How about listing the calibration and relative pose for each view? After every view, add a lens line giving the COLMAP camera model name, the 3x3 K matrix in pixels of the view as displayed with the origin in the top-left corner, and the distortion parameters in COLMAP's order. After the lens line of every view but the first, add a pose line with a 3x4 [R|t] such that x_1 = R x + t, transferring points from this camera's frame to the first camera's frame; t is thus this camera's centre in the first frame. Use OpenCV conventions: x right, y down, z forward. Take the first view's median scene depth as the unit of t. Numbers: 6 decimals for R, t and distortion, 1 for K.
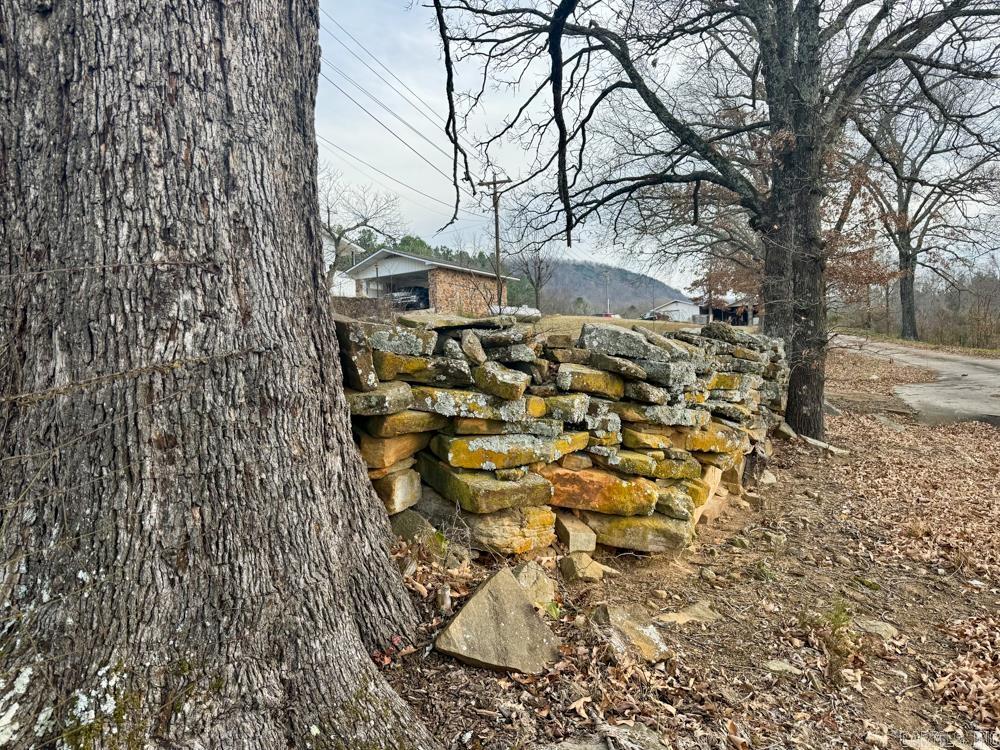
lens RADIAL K [[760.7, 0, 500.0], [0, 760.7, 375.0], [0, 0, 1]] dist [0.084673, -0.001450]
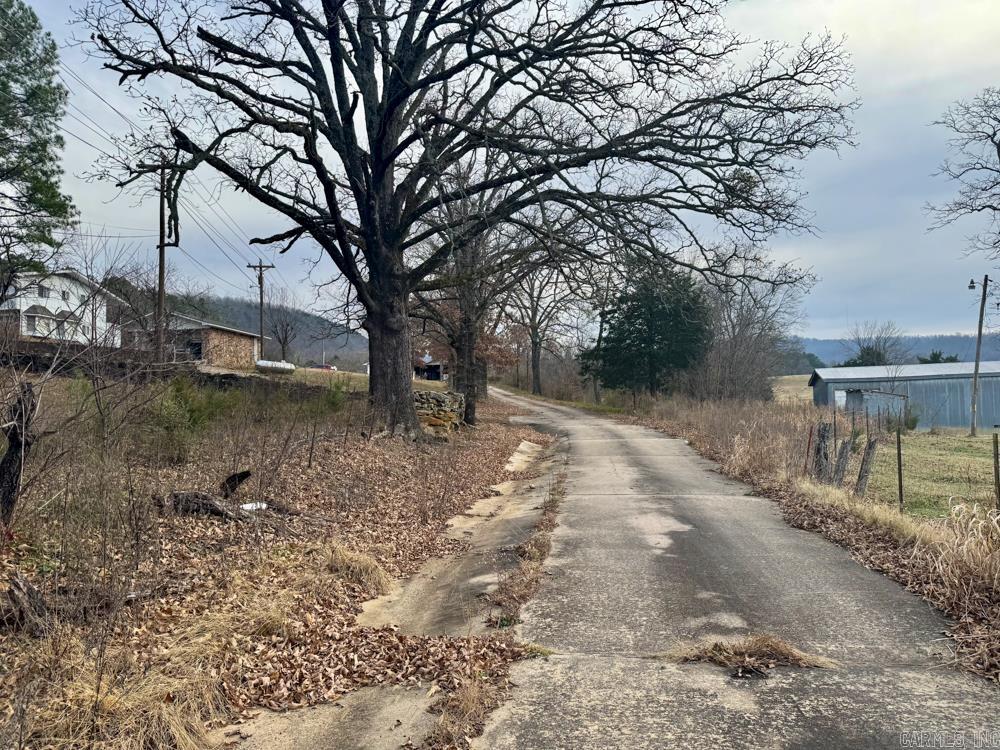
lens RADIAL K [[760.7, 0, 500.0], [0, 760.7, 375.0], [0, 0, 1]] dist [0.084673, -0.001450]
pose [[0.921269, 0.037589, 0.387104, -0.135394], [-0.013595, 0.997823, -0.064536, 0.013894], [-0.388687, 0.054193, 0.919775, -0.370443]]
